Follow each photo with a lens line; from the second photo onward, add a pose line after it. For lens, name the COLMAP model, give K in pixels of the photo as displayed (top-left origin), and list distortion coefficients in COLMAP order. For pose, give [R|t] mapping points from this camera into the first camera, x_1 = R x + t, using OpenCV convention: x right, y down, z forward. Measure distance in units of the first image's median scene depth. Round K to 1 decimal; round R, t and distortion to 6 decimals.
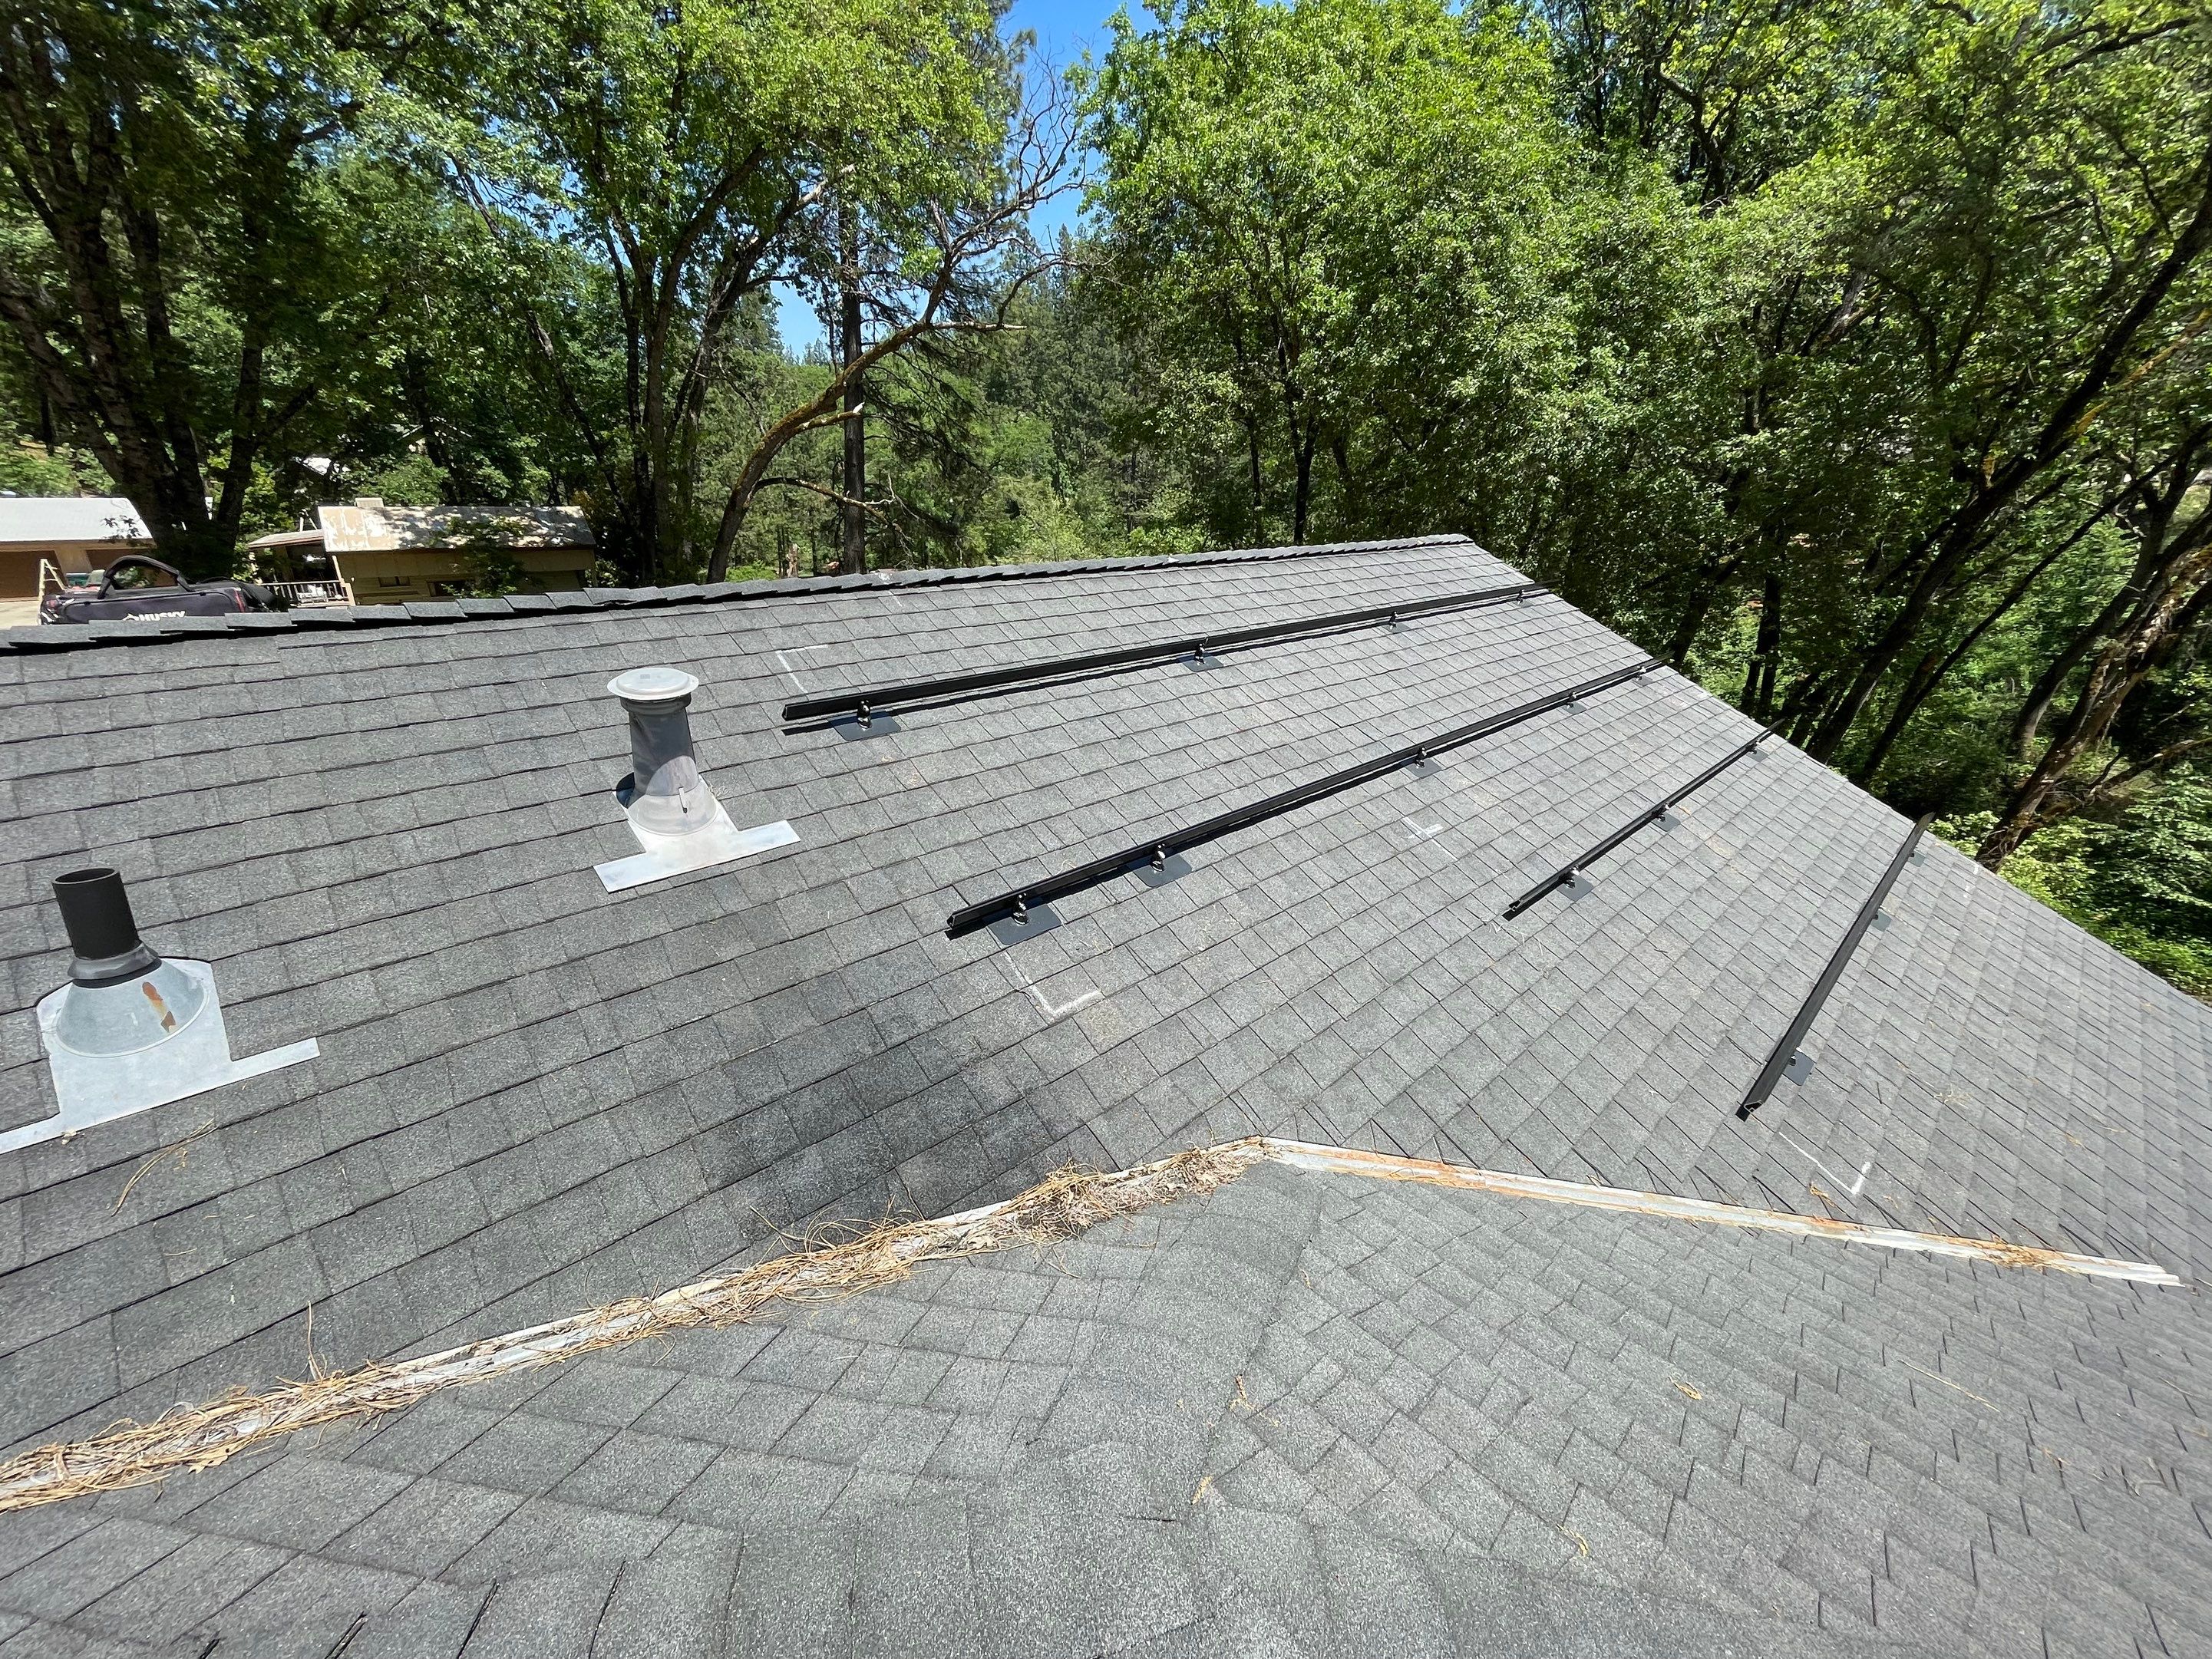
lens RADIAL K [[886.8, 0, 1116.2], [0, 886.8, 833.6], [0, 0, 1]] dist [-0.001279, 0.000004]
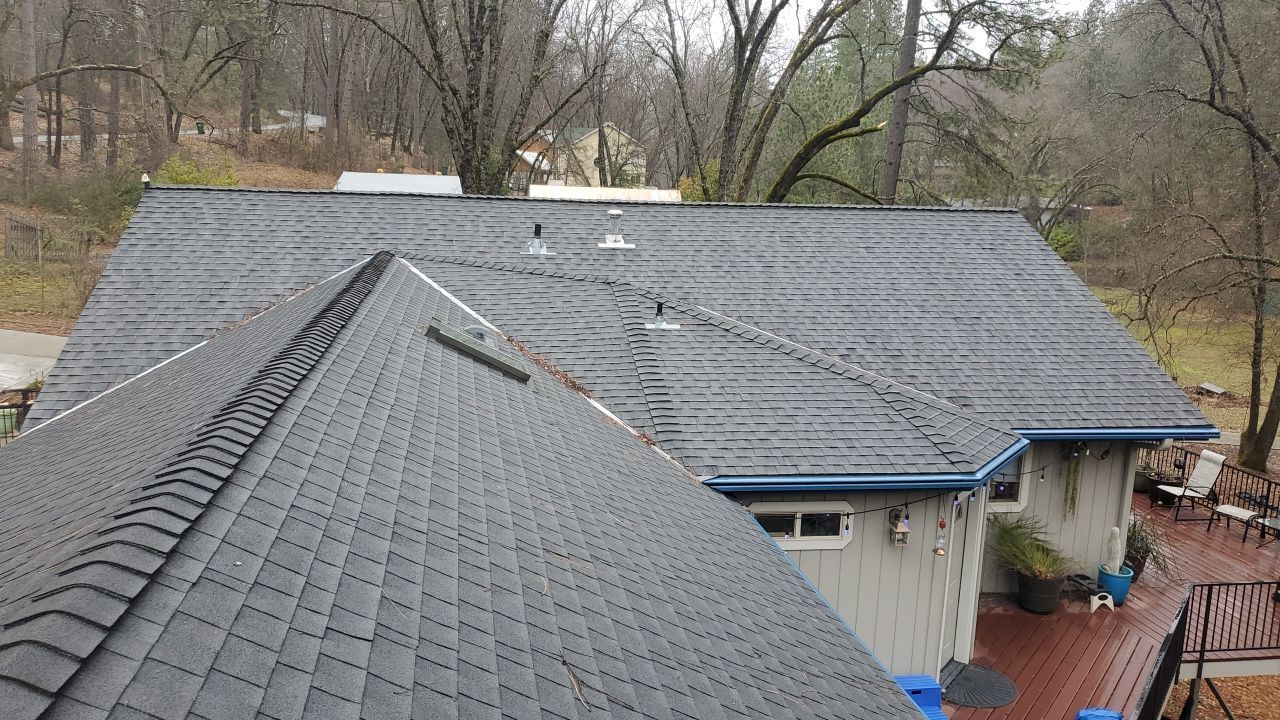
lens RADIAL K [[1024.8, 0, 617.3], [0, 1024.8, 358.9], [0, 0, 1]] dist [-0.011086, -0.012535]
pose [[0.824364, 0.118520, -0.553514, 0.259319], [-0.226391, 0.965257, -0.130487, 0.128329], [0.518818, 0.232879, 0.822554, -0.332633]]
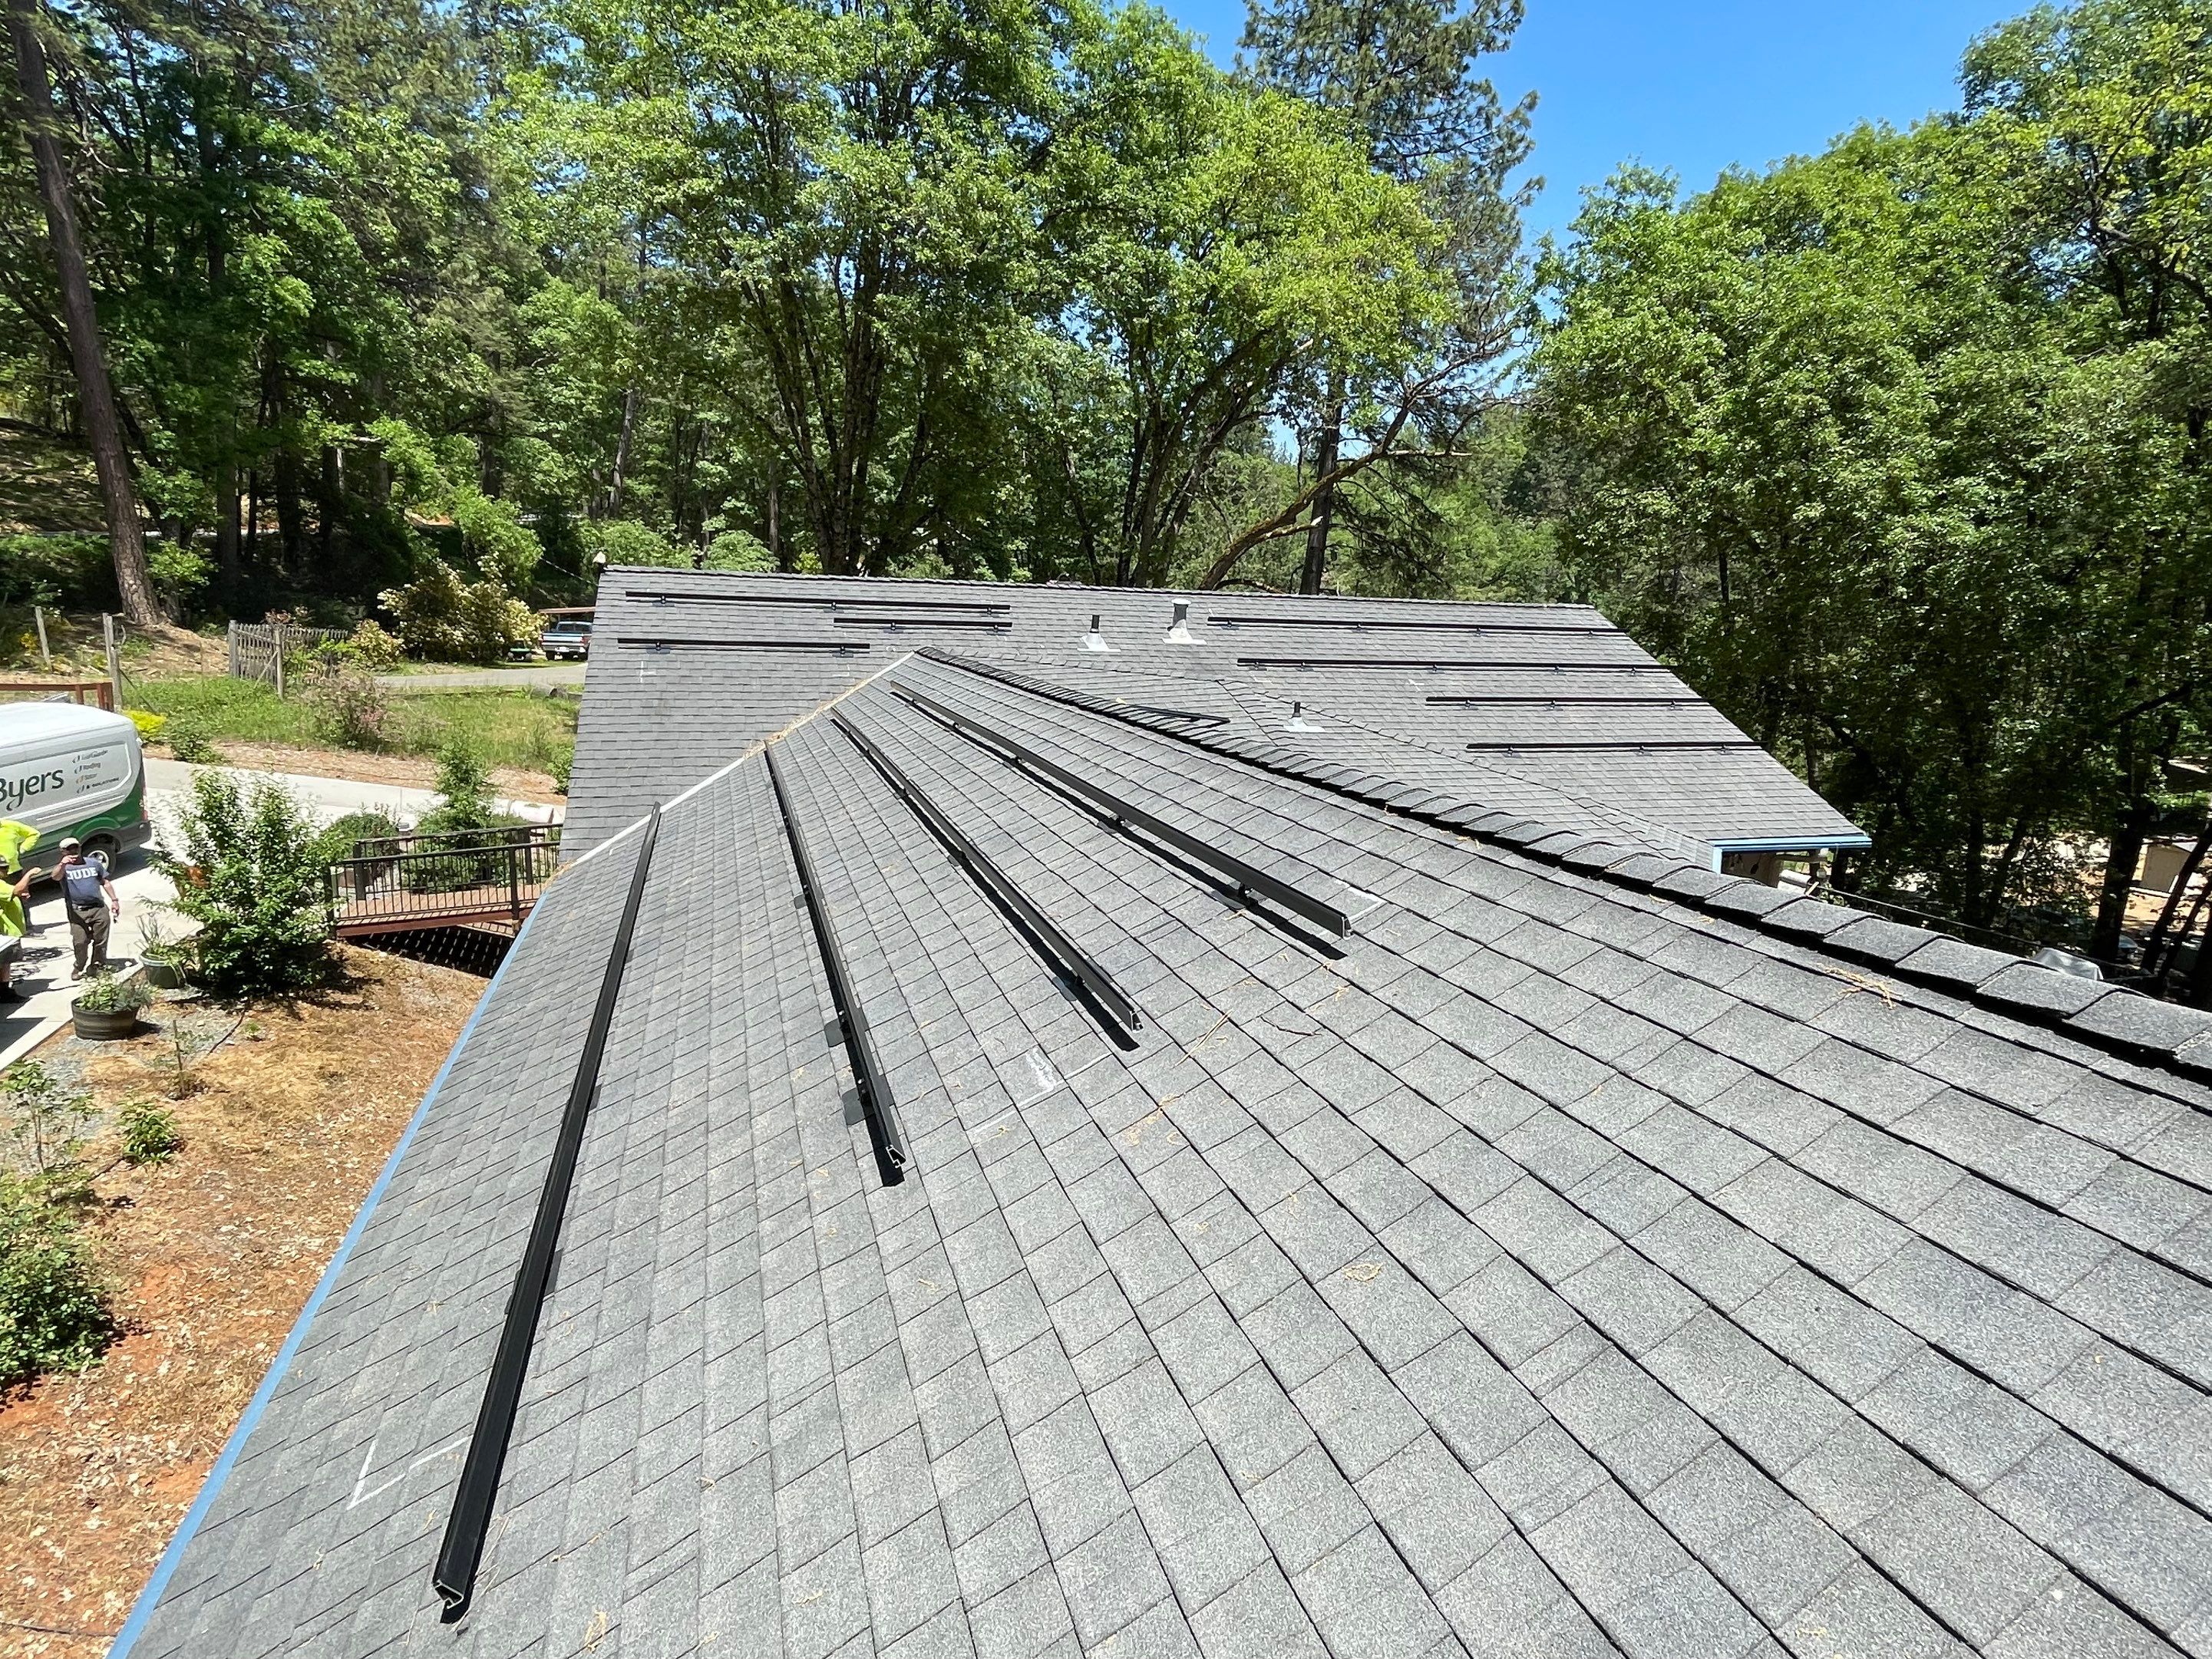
lens RADIAL K [[1227.4, 0, 1160.9], [0, 1227.4, 828.0], [0, 0, 1]] dist [-0.000087, -0.001289]
pose [[0.917041, 0.101581, -0.385640, 0.160646], [-0.173881, 0.972102, -0.157424, 0.166079], [0.358890, 0.211420, 0.909120, -0.377215]]
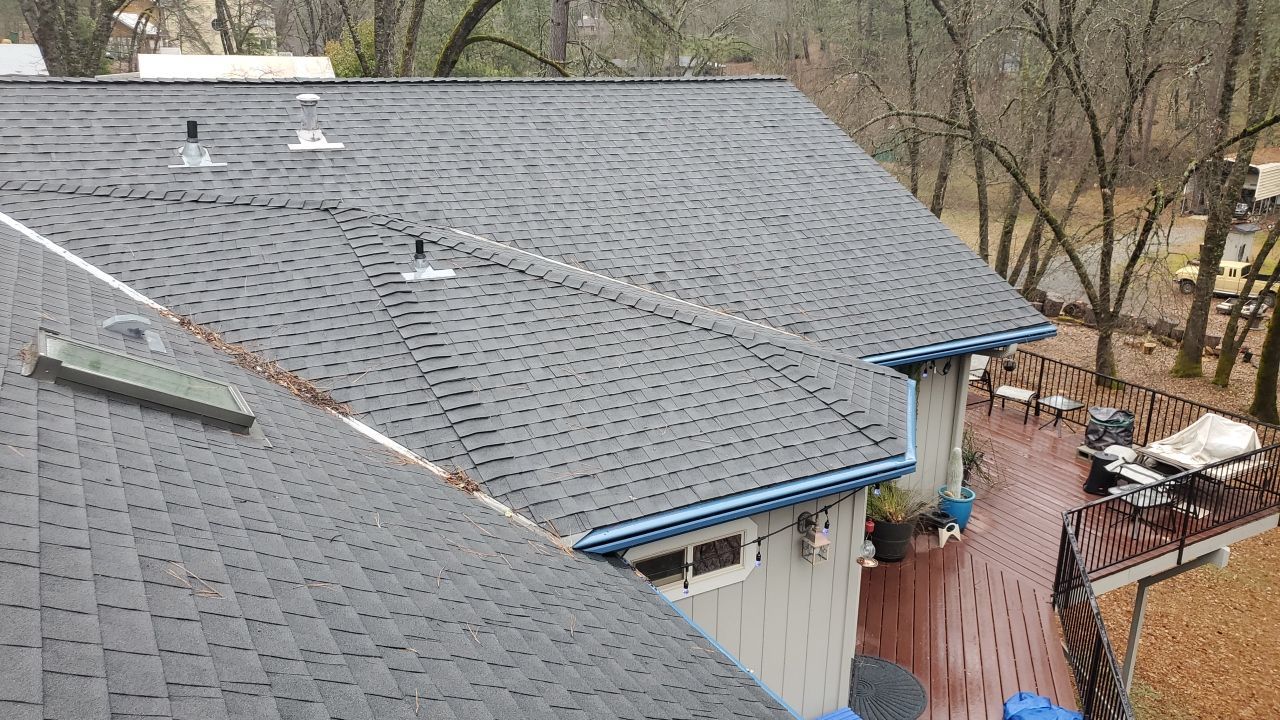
lens RADIAL K [[999.1, 0, 640.0], [0, 999.1, 360.0], [0, 0, 1]] dist [0.119568, -0.223239]
pose [[0.972386, 0.077310, -0.220203, 0.159200], [-0.092315, 0.994000, -0.058671, 0.090244], [0.214346, 0.077379, 0.973688, -0.236168]]
